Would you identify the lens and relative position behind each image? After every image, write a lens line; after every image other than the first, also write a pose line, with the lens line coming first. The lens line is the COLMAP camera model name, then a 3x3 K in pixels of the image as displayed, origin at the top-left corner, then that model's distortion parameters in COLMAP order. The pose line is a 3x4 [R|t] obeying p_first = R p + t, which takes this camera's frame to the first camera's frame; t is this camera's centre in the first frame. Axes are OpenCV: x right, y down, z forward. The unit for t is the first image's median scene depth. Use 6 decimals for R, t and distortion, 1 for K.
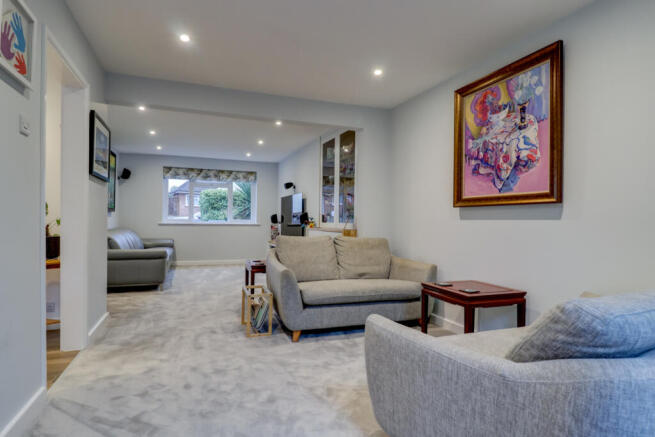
lens RADIAL K [[342.9, 0, 323.4], [0, 342.9, 223.3], [0, 0, 1]] dist [-0.002715, -0.001738]
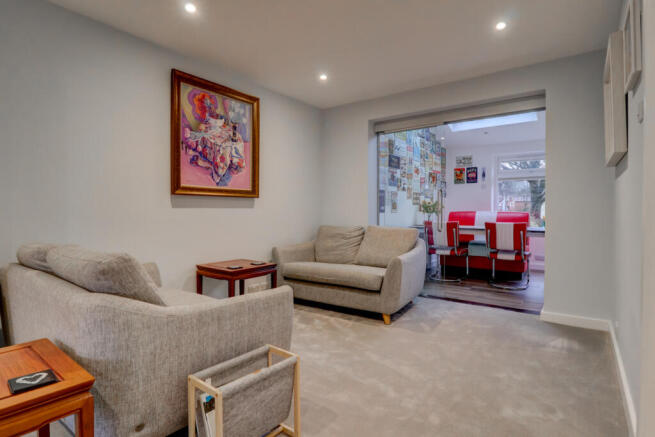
lens RADIAL K [[342.9, 0, 328.5], [0, 342.9, 213.3], [0, 0, 1]] dist [-0.002715, -0.001738]
pose [[-0.539235, -0.026532, 0.841737, -0.727657], [-0.006045, 0.999600, 0.027635, -0.027233], [-0.842133, 0.009813, -0.539180, 1.326694]]
